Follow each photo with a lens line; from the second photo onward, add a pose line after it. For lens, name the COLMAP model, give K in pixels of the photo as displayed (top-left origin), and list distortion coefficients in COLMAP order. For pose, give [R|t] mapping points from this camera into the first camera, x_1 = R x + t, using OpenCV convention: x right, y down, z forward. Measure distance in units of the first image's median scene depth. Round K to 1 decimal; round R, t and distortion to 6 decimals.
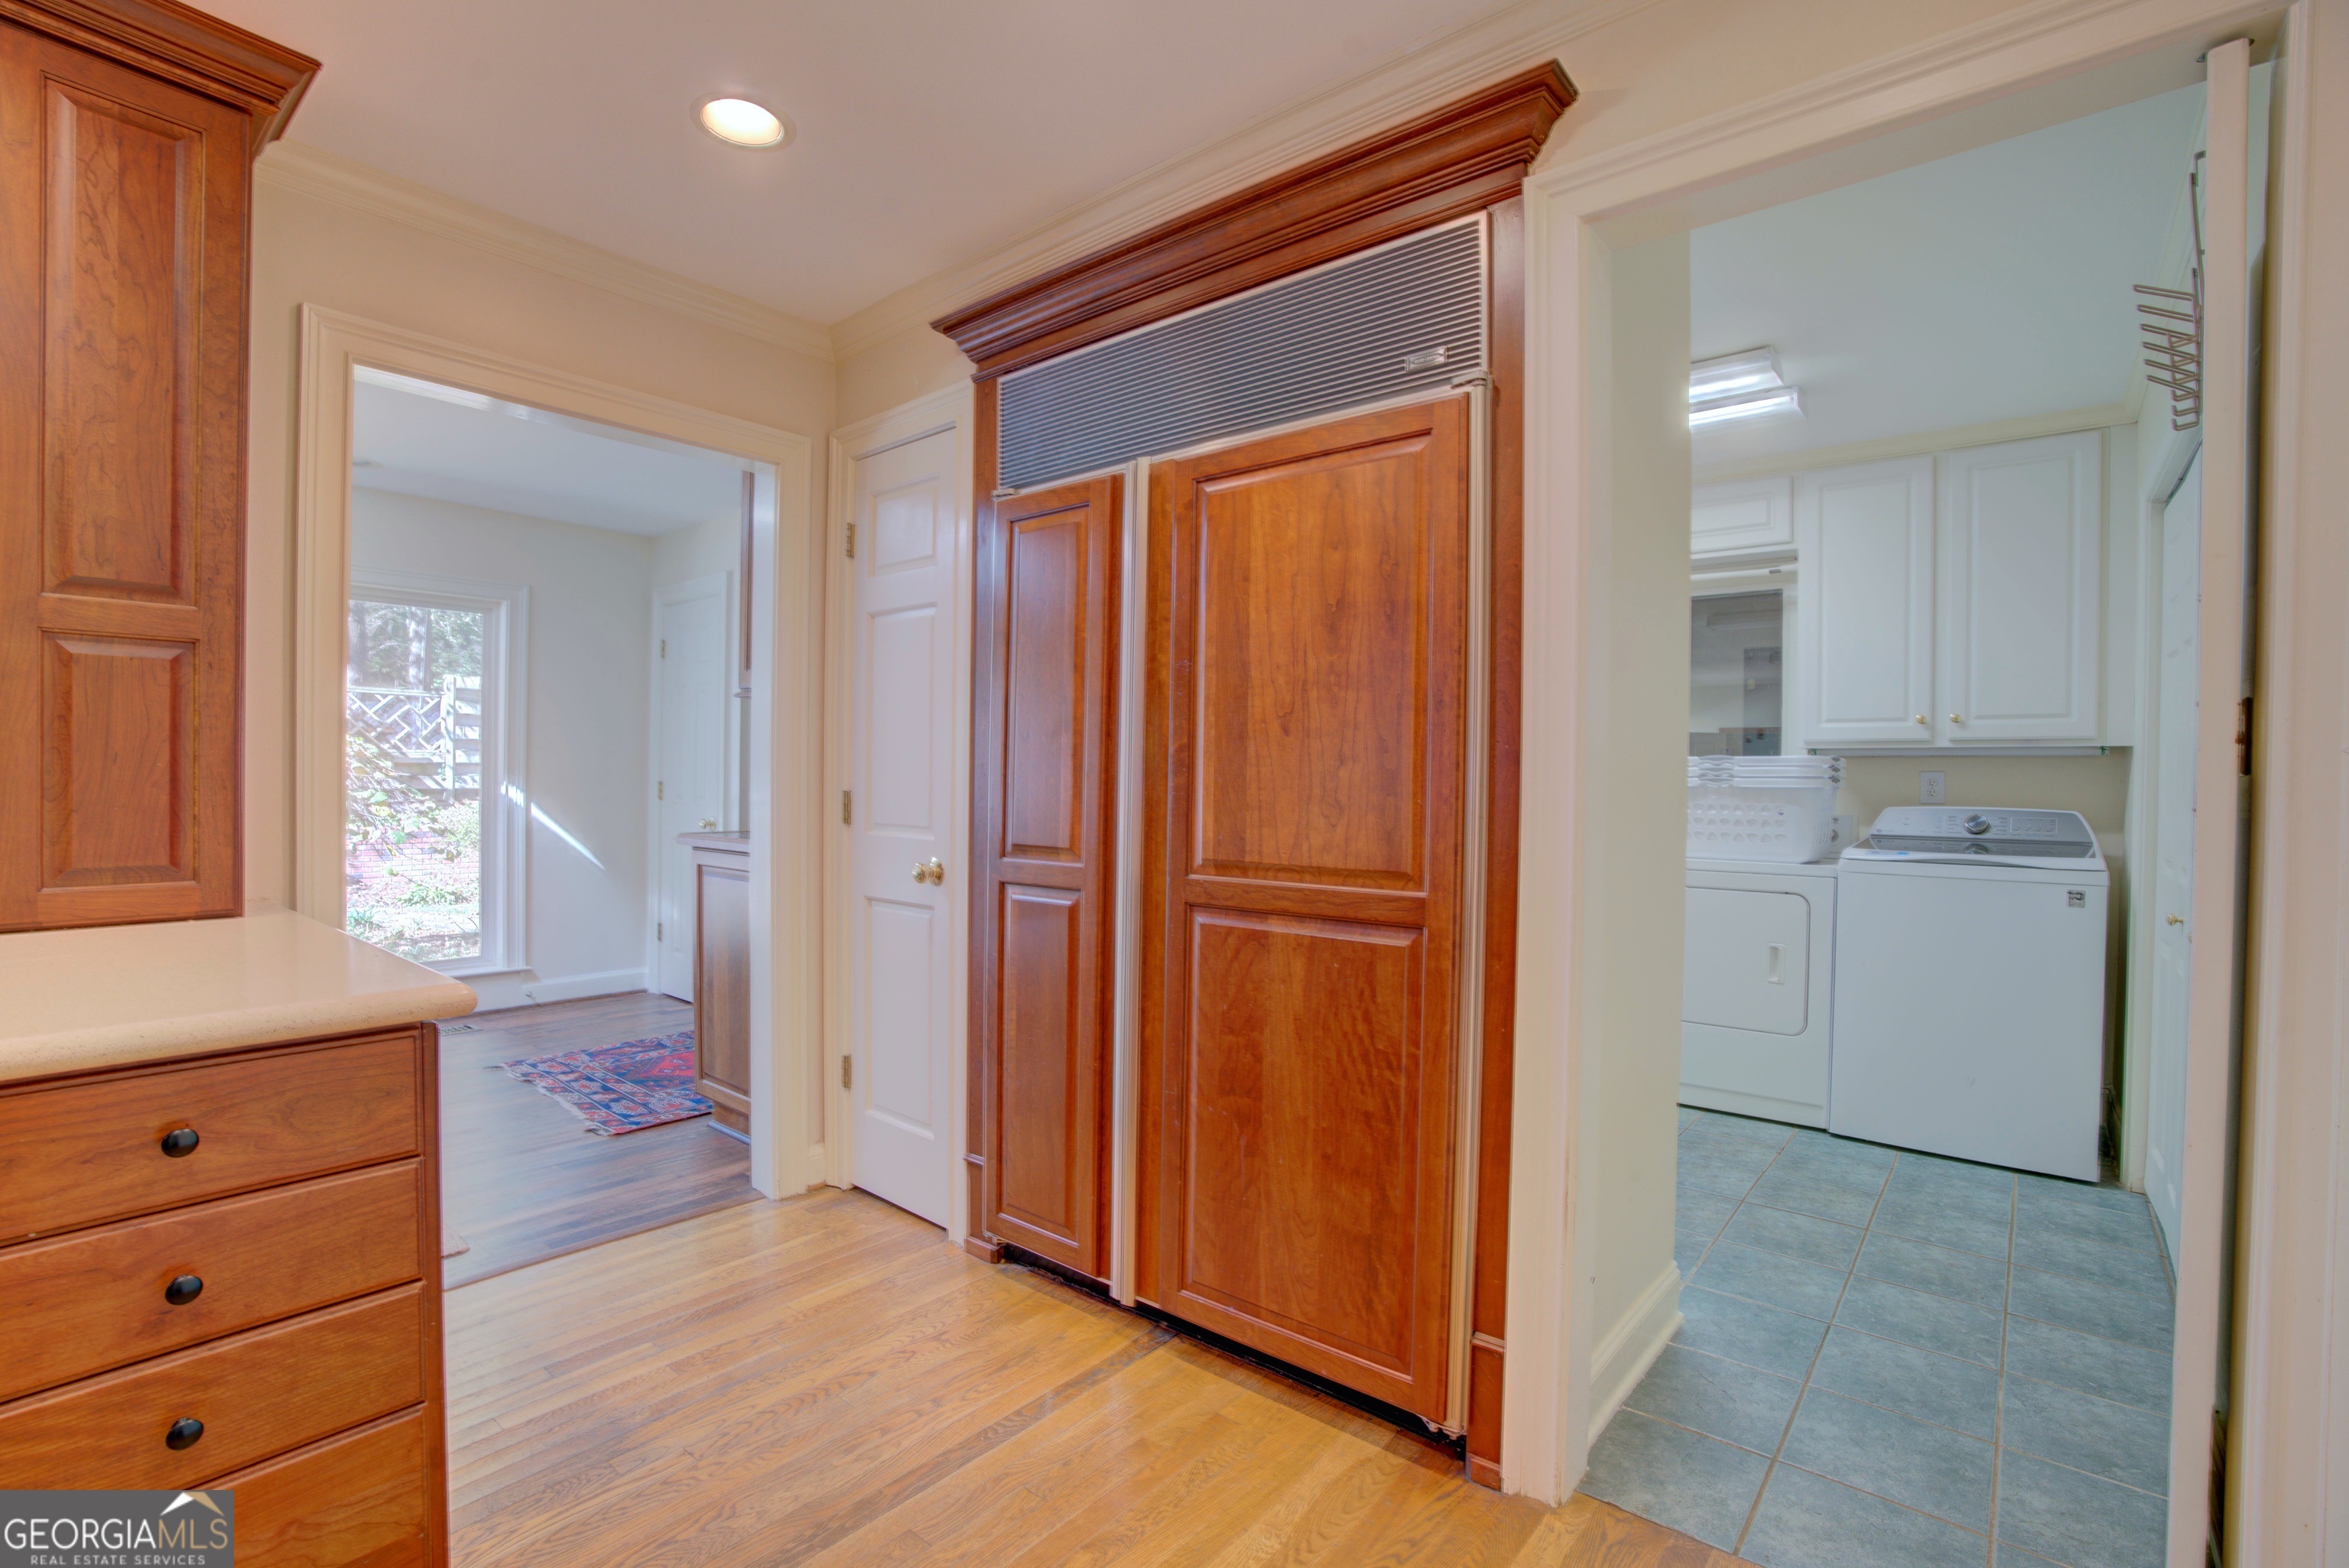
lens RADIAL K [[1065.0, 0, 1171.0], [0, 1065.0, 790.1], [0, 0, 1]] dist [-0.069649, 0.025144]
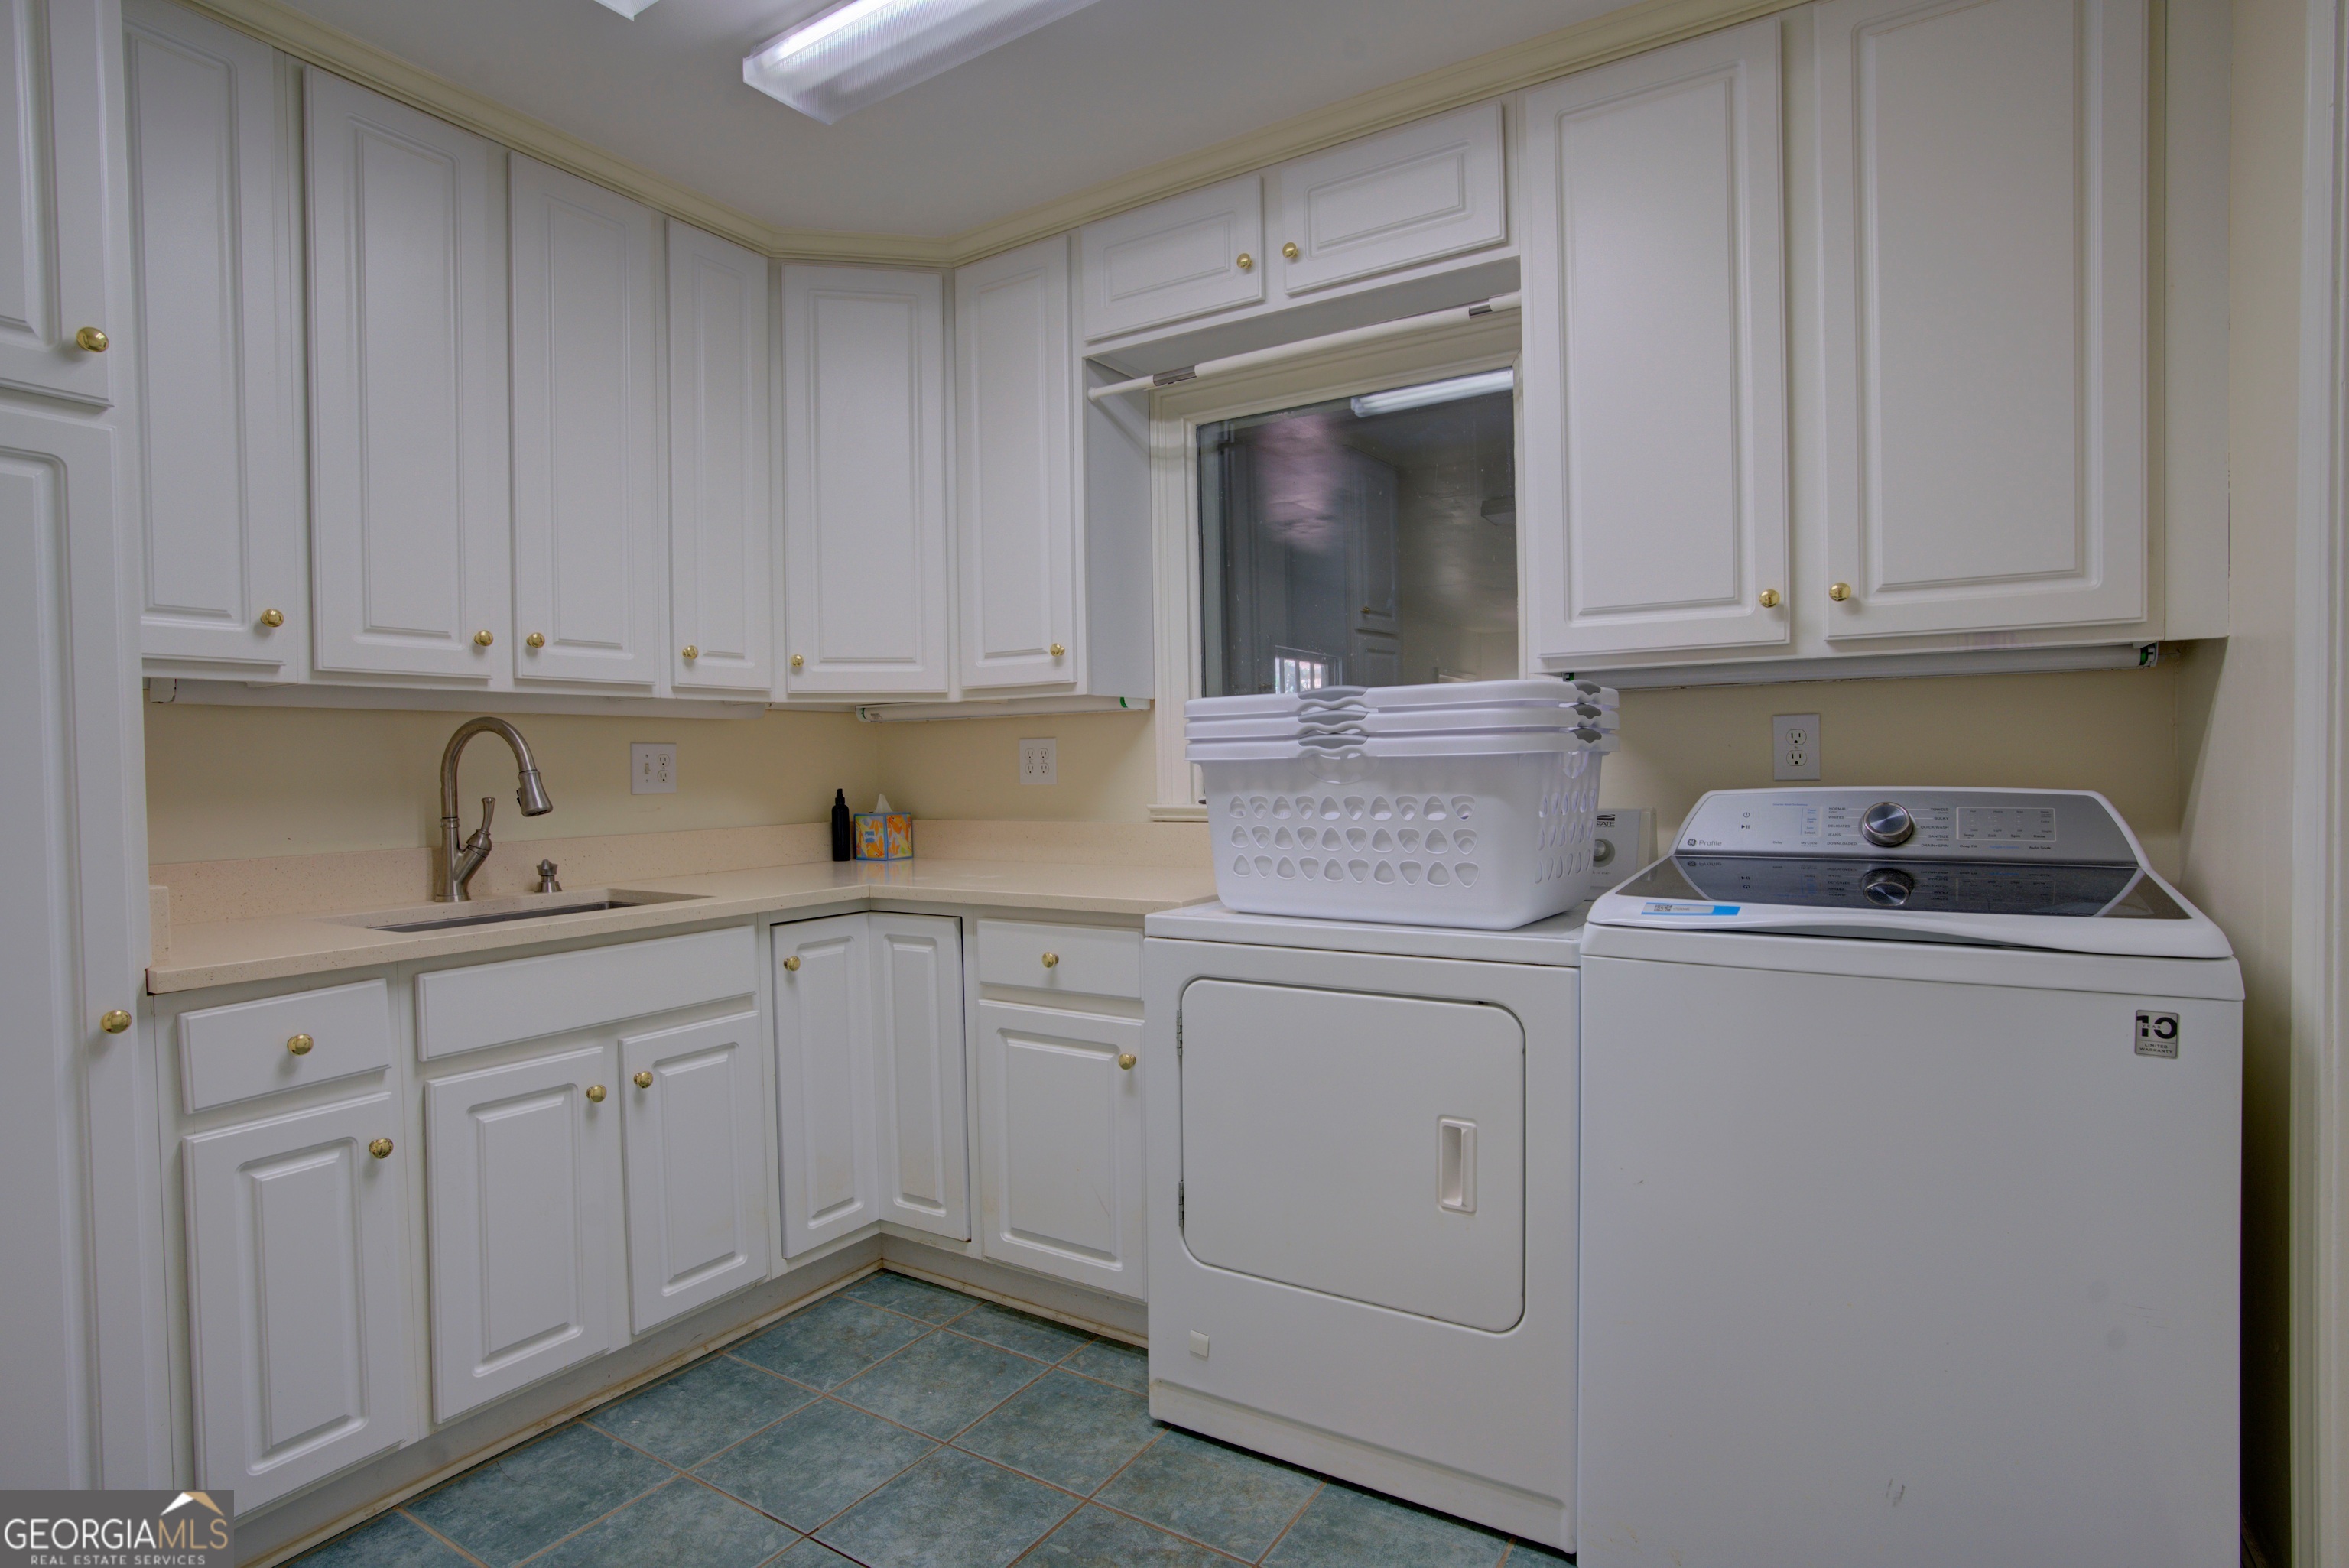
lens RADIAL K [[1177.9, 0, 1175.4], [0, 1177.9, 792.5], [0, 0, 1]] dist [-0.056516, 0.026945]
pose [[0.990610, -0.032085, 0.132897, 0.396819], [0.030011, 0.999395, 0.017582, 0.000490], [-0.133381, -0.013428, 0.990974, 0.527075]]
